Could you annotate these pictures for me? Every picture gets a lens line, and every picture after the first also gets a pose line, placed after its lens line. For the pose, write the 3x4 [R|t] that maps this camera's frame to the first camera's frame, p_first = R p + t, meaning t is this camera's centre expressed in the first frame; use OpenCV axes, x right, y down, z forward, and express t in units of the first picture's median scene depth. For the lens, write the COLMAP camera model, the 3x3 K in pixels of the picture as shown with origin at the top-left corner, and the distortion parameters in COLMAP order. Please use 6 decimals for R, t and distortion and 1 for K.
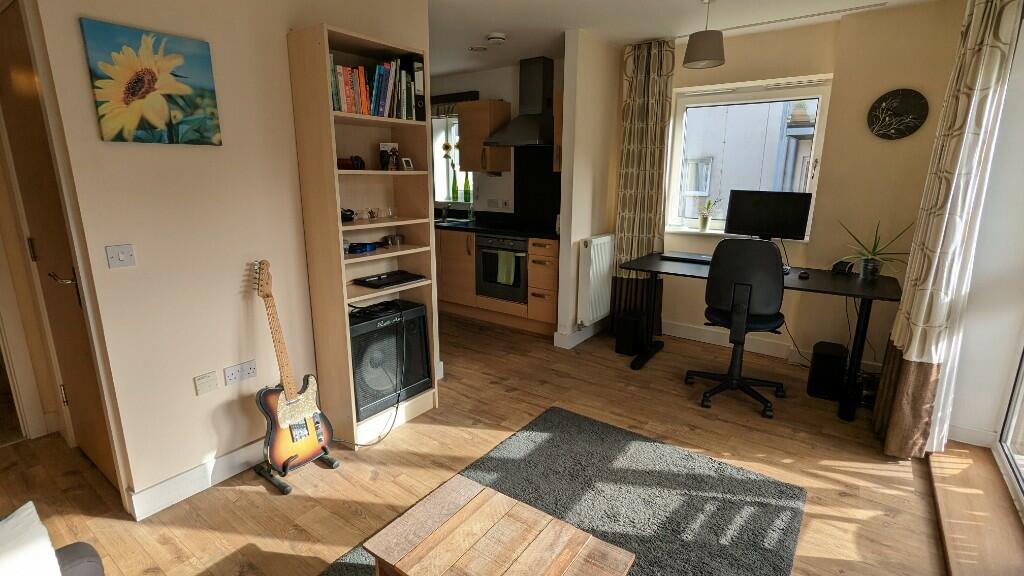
lens RADIAL K [[482.5, 0, 509.1], [0, 482.5, 288.8], [0, 0, 1]] dist [-0.001631, 0.000547]
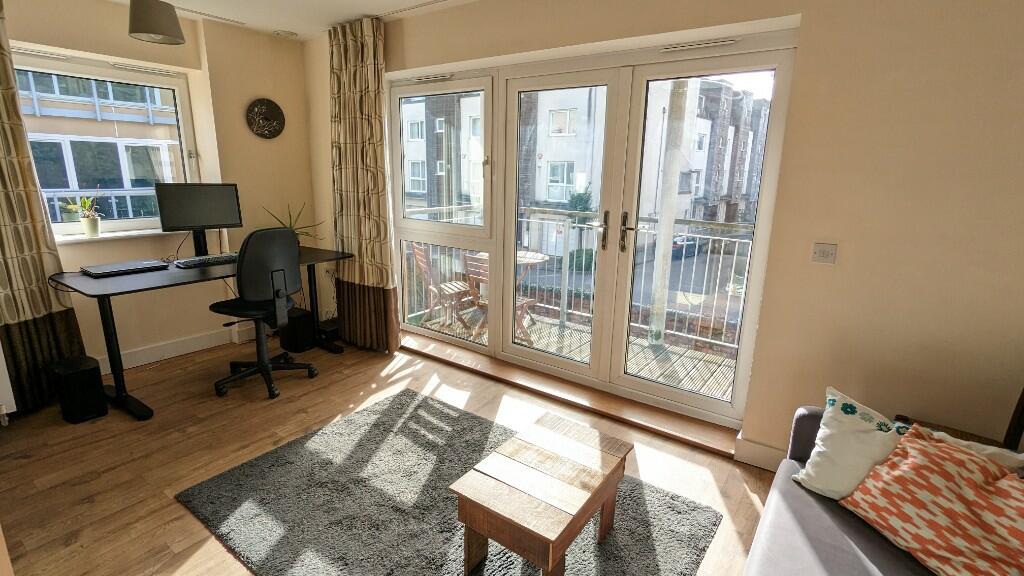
lens RADIAL K [[482.5, 0, 513.6], [0, 482.5, 285.4], [0, 0, 1]] dist [-0.001631, 0.000547]
pose [[-0.016889, -0.235333, 0.971768, -0.667226], [0.211553, 0.949062, 0.233511, -0.136613], [-0.977220, 0.209525, 0.033757, 0.532836]]
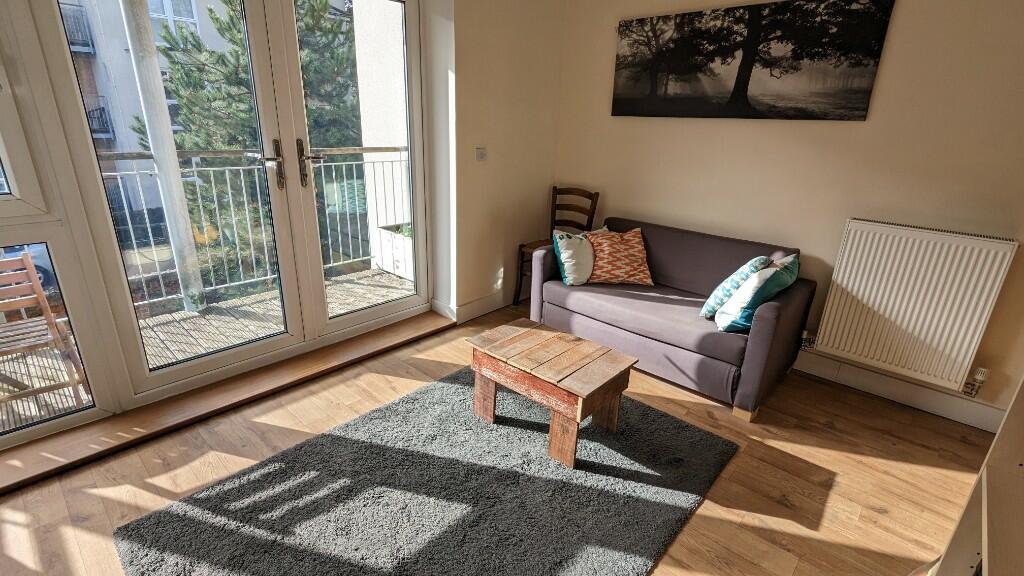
lens RADIAL K [[482.5, 0, 512.0], [0, 482.5, 284.8], [0, 0, 1]] dist [-0.001631, 0.000547]
pose [[-0.993629, -0.065581, 0.091658, -0.020797], [-0.005352, 0.839804, 0.542863, -0.271709], [-0.112576, 0.538913, -0.834805, 1.240184]]
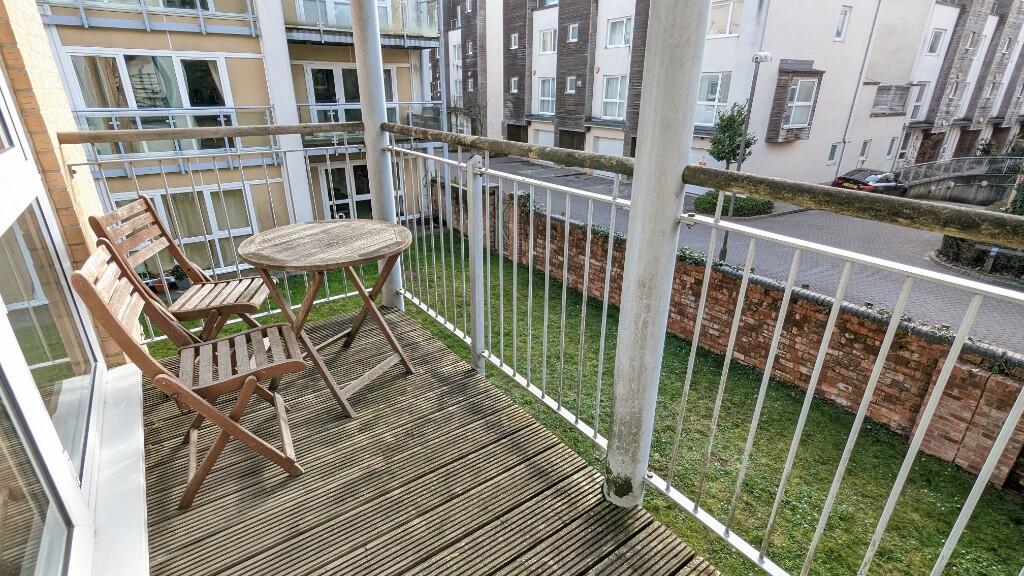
lens RADIAL K [[482.5, 0, 515.3], [0, 482.5, 275.1], [0, 0, 1]] dist [-0.001631, 0.000547]
pose [[0.291933, -0.356822, 0.887386, -0.523937], [0.208746, 0.929205, 0.304964, -0.124489], [-0.933381, 0.096210, 0.345751, 0.472402]]
